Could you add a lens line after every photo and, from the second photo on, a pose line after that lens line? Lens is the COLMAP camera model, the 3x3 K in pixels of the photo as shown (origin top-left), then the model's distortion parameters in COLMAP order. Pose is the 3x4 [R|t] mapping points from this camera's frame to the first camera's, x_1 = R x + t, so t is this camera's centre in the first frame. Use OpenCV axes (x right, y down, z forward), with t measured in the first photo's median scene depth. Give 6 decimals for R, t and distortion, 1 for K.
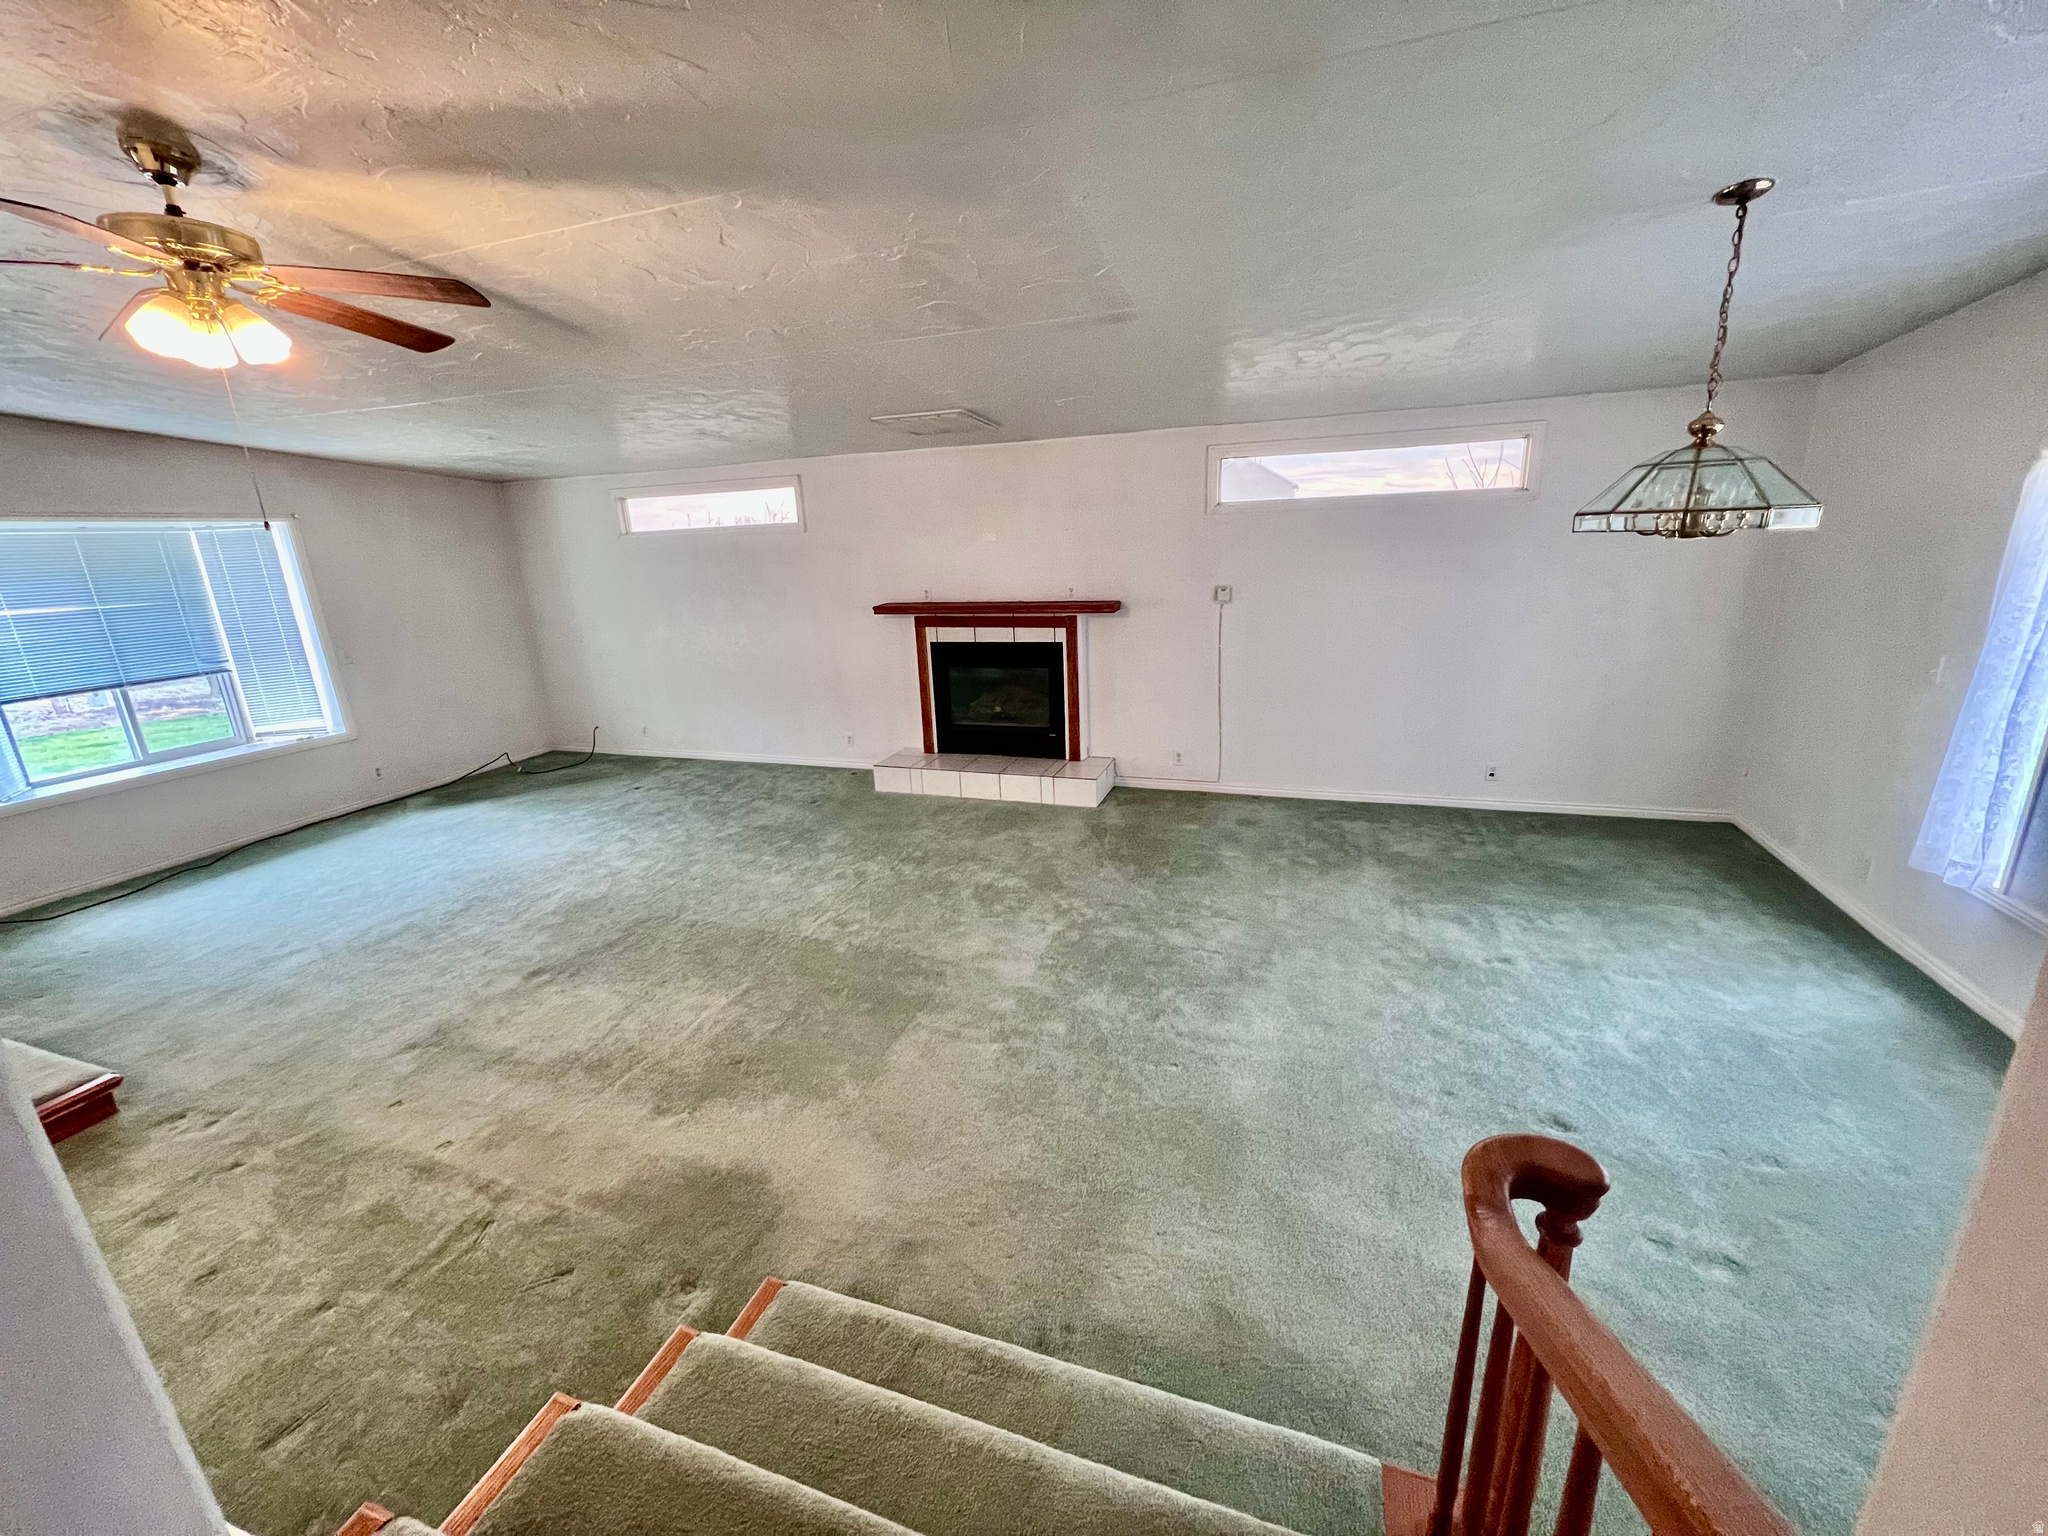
lens RADIAL K [[815.9, 0, 1020.9], [0, 815.9, 760.6], [0, 0, 1]] dist [-0.003403, 0.000094]
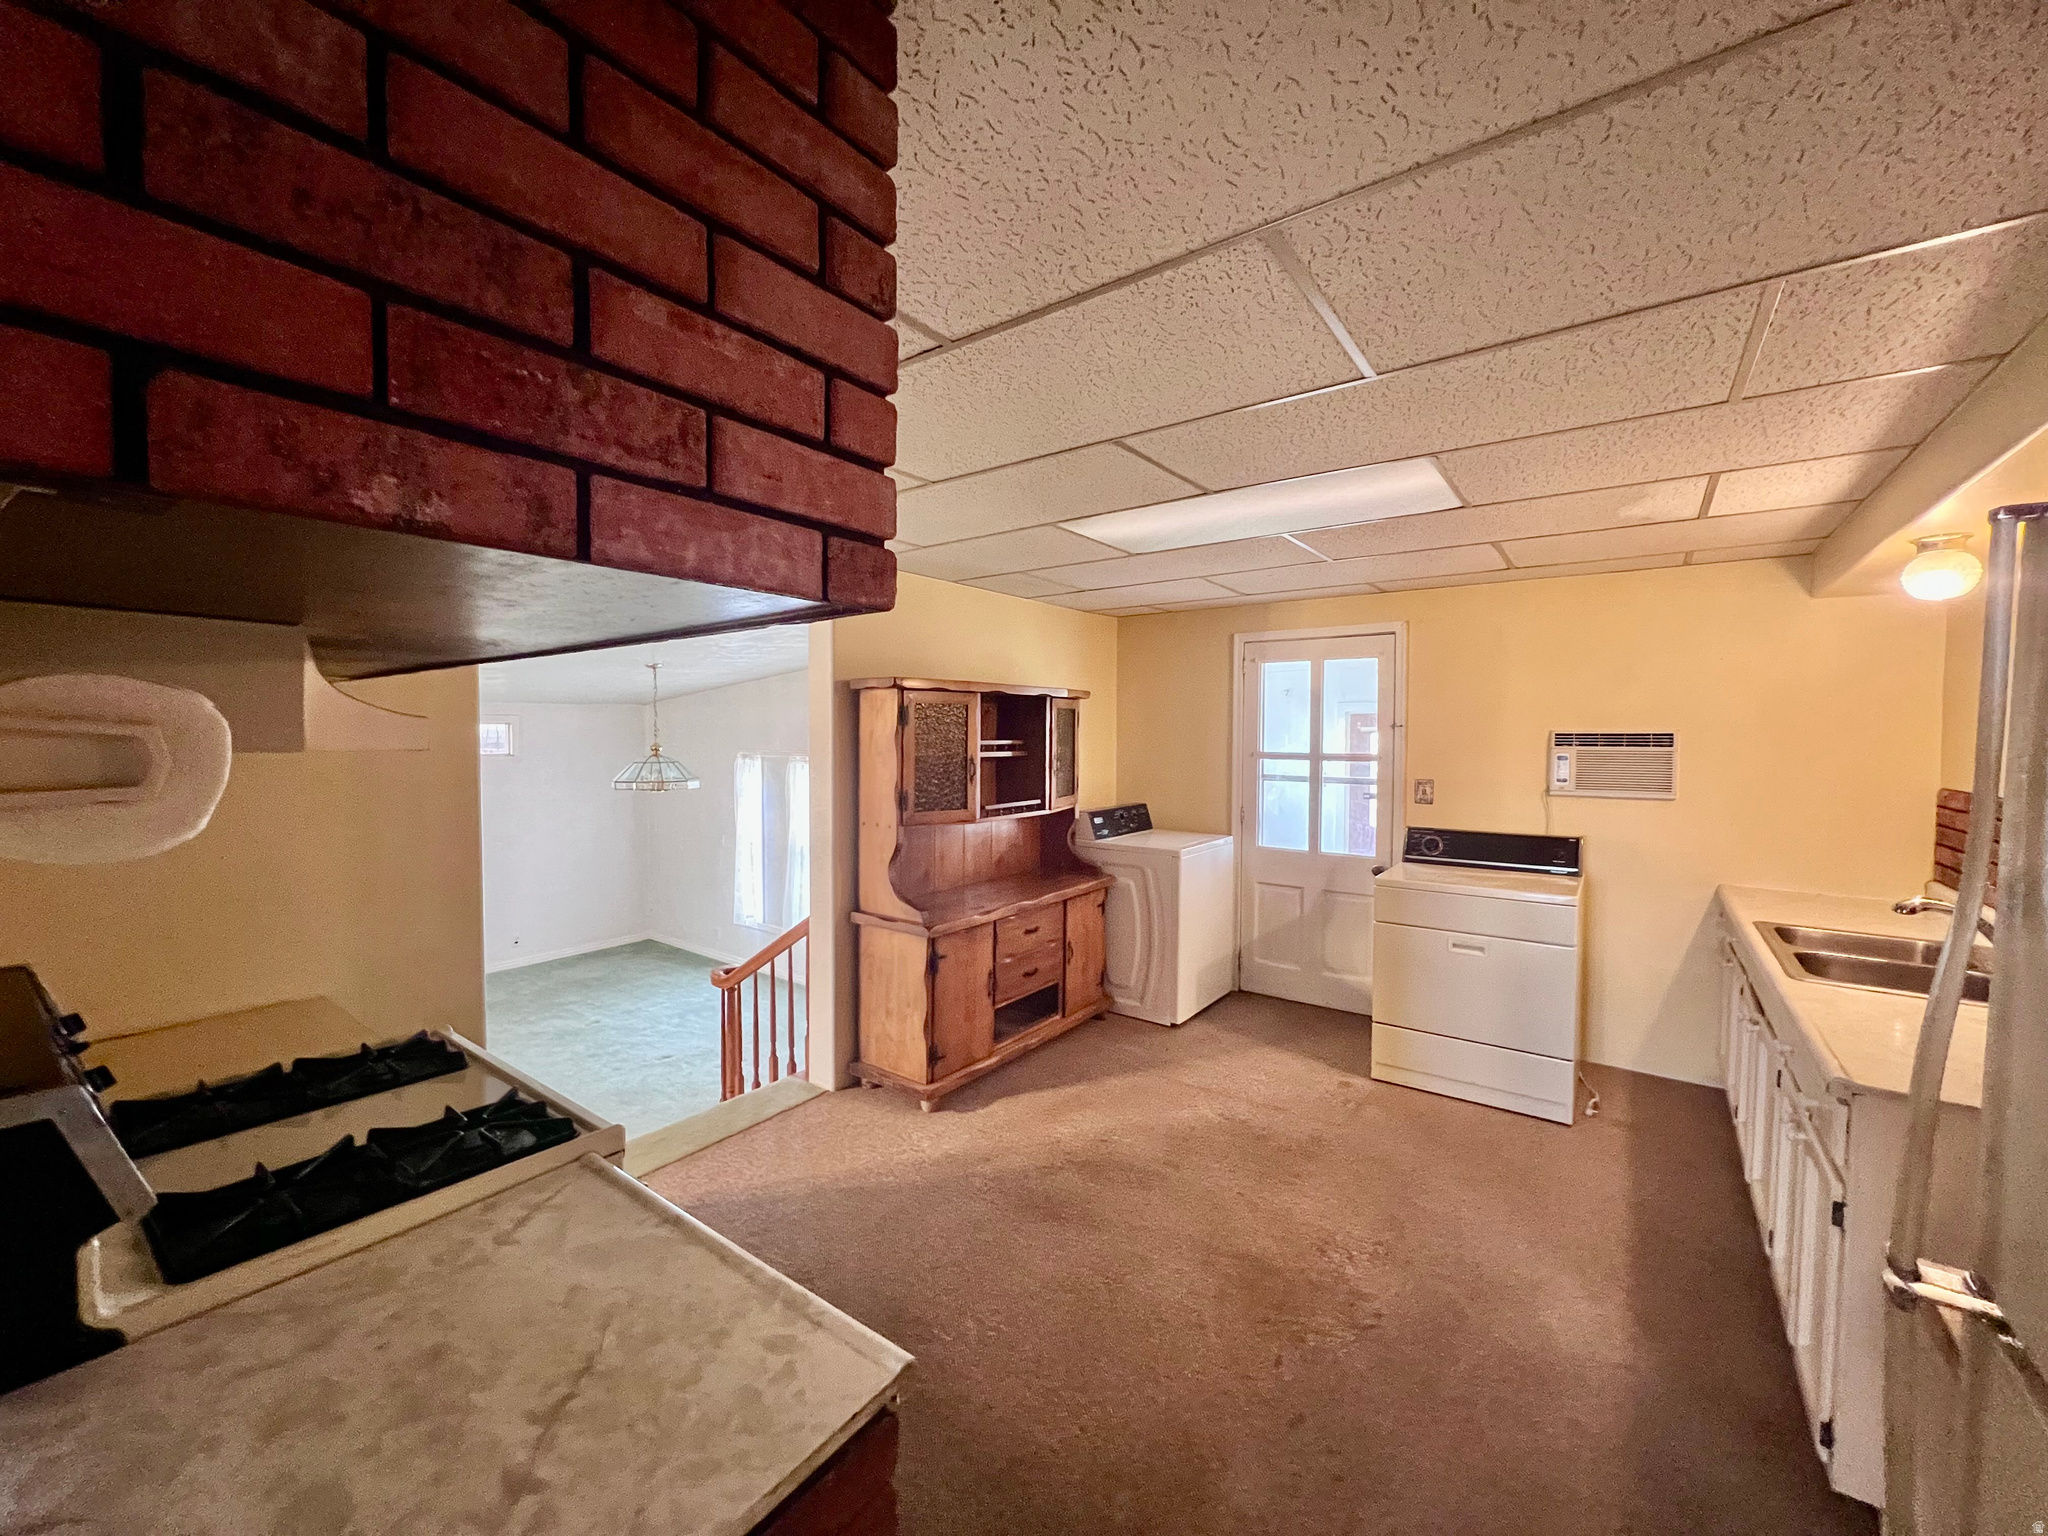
lens RADIAL K [[815.9, 0, 1015.1], [0, 815.9, 760.7], [0, 0, 1]] dist [-0.003403, 0.000094]
pose [[0.303758, 0.011297, 0.952682, -0.710413], [0.245911, 0.965119, -0.089852, 0.071621], [-0.920467, 0.261568, 0.290385, -0.427296]]
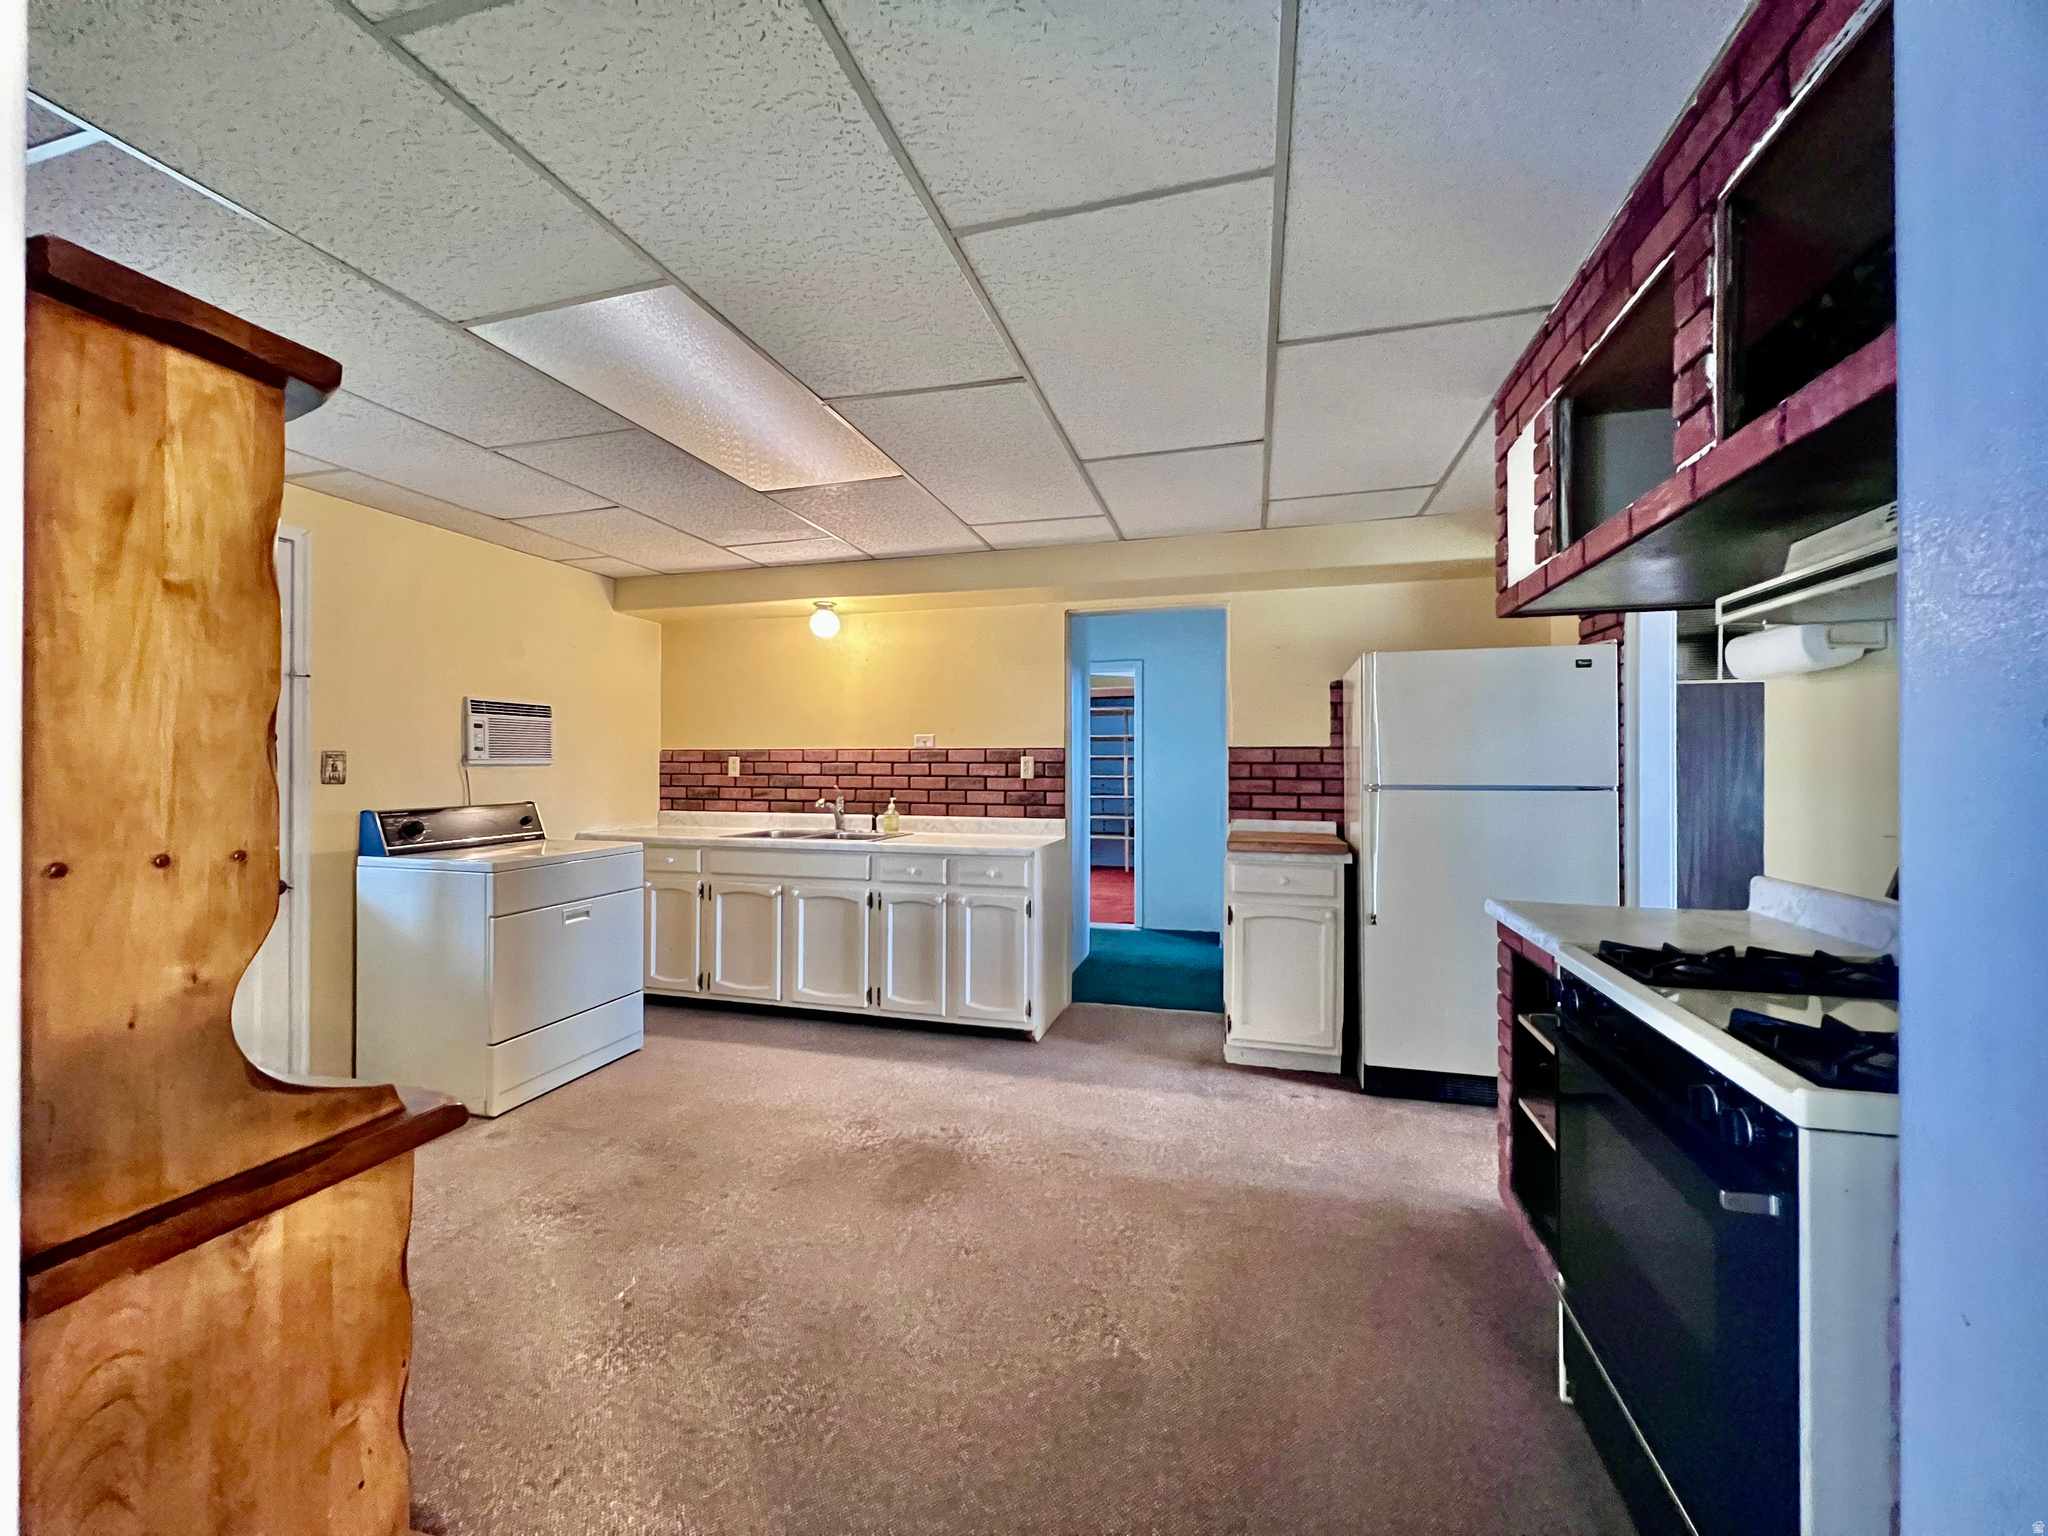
lens RADIAL K [[815.9, 0, 1022.4], [0, 815.9, 763.8], [0, 0, 1]] dist [-0.003403, 0.000094]
pose [[-0.997354, 0.042735, -0.058805, -0.154318], [0.024800, 0.960445, 0.277364, -0.059379], [0.068332, 0.275172, -0.958964, 0.202269]]
